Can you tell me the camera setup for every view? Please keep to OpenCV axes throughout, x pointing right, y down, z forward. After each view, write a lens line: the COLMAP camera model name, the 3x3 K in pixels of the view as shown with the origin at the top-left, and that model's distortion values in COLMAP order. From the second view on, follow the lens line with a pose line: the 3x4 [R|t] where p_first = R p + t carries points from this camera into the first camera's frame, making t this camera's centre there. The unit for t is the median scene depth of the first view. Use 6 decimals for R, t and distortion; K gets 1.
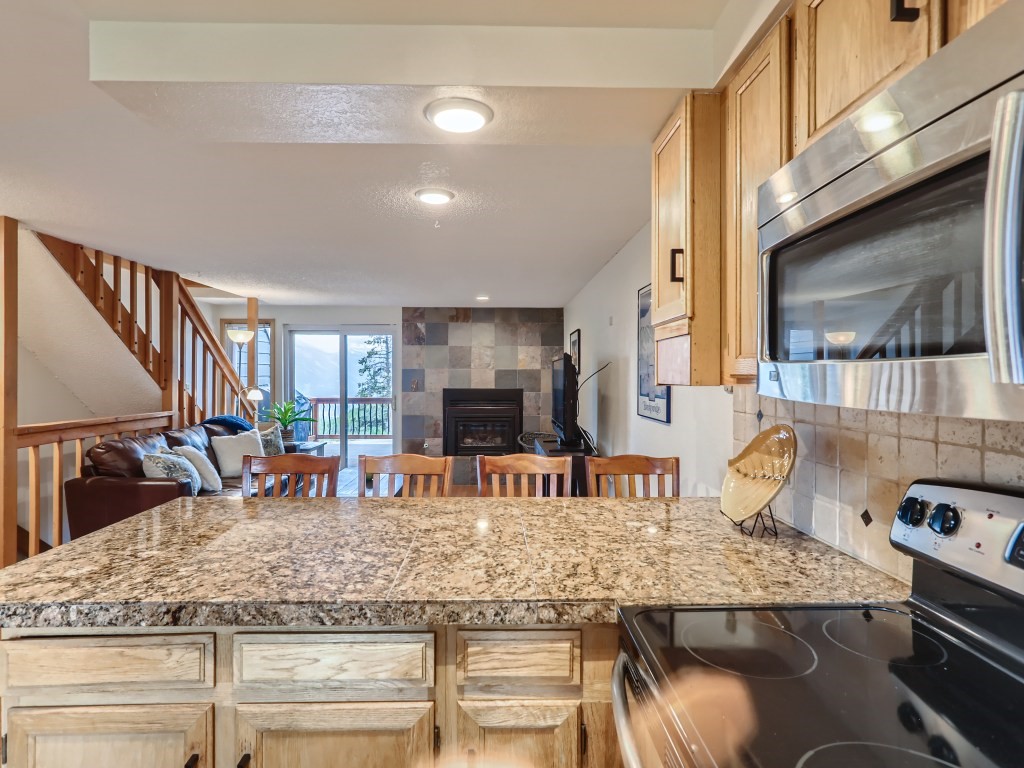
lens RADIAL K [[544.1, 0, 505.0], [0, 544.1, 376.3], [0, 0, 1]] dist [-0.015966, 0.012550]
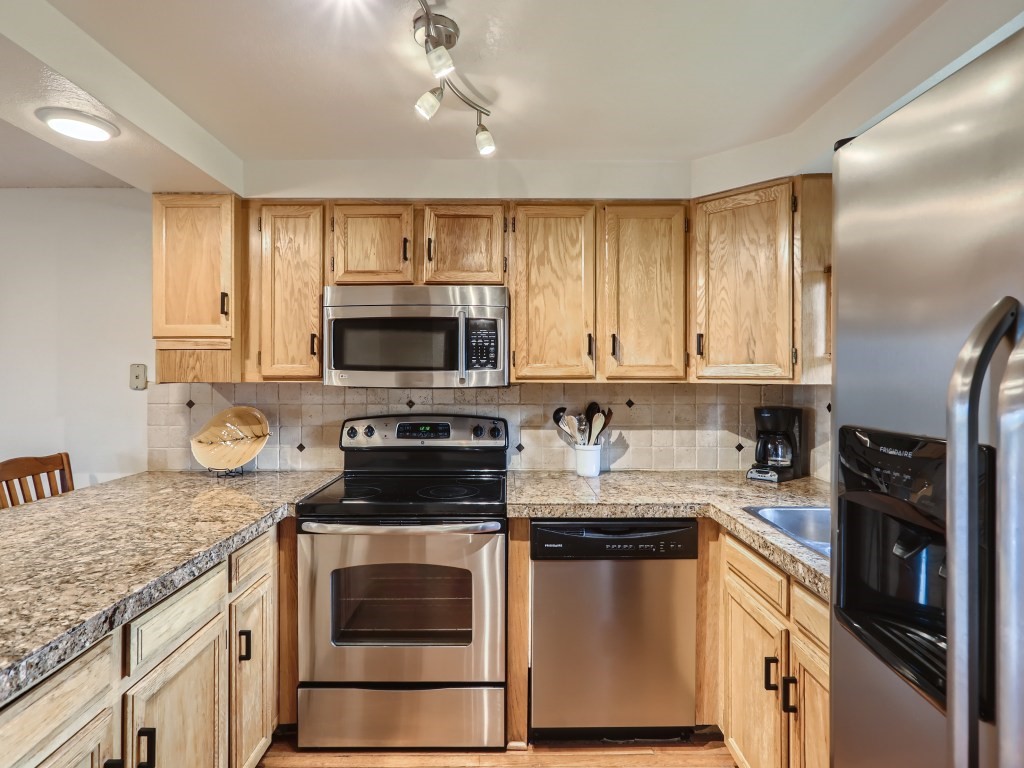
lens RADIAL K [[544.1, 0, 505.0], [0, 544.1, 376.3], [0, 0, 1]] dist [-0.015966, 0.012550]
pose [[0.018890, -0.002607, 0.999818, -0.235591], [0.000046, 0.999997, 0.002607, -0.000714], [-0.999822, -0.000003, 0.018890, 0.039490]]
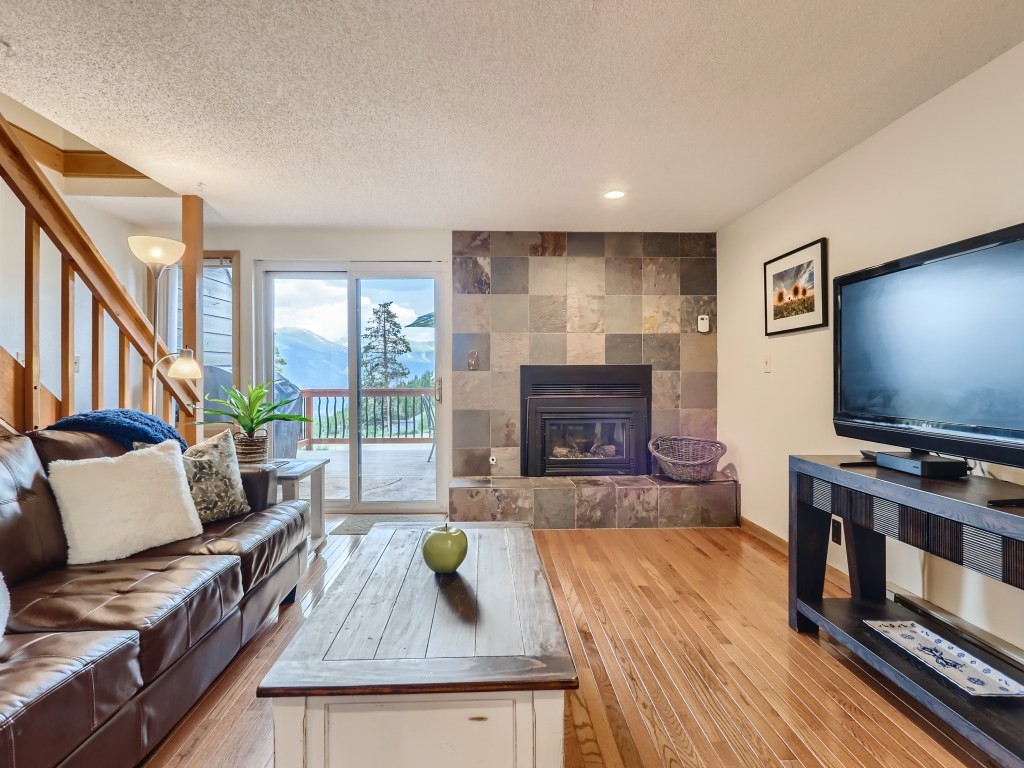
lens RADIAL K [[544.1, 0, 505.0], [0, 544.1, 376.3], [0, 0, 1]] dist [-0.015966, 0.012550]
pose [[0.999918, -0.004778, 0.011861, -0.138345], [0.004733, 0.999982, 0.003803, 0.032187], [-0.011879, -0.003747, 0.999922, 0.394644]]
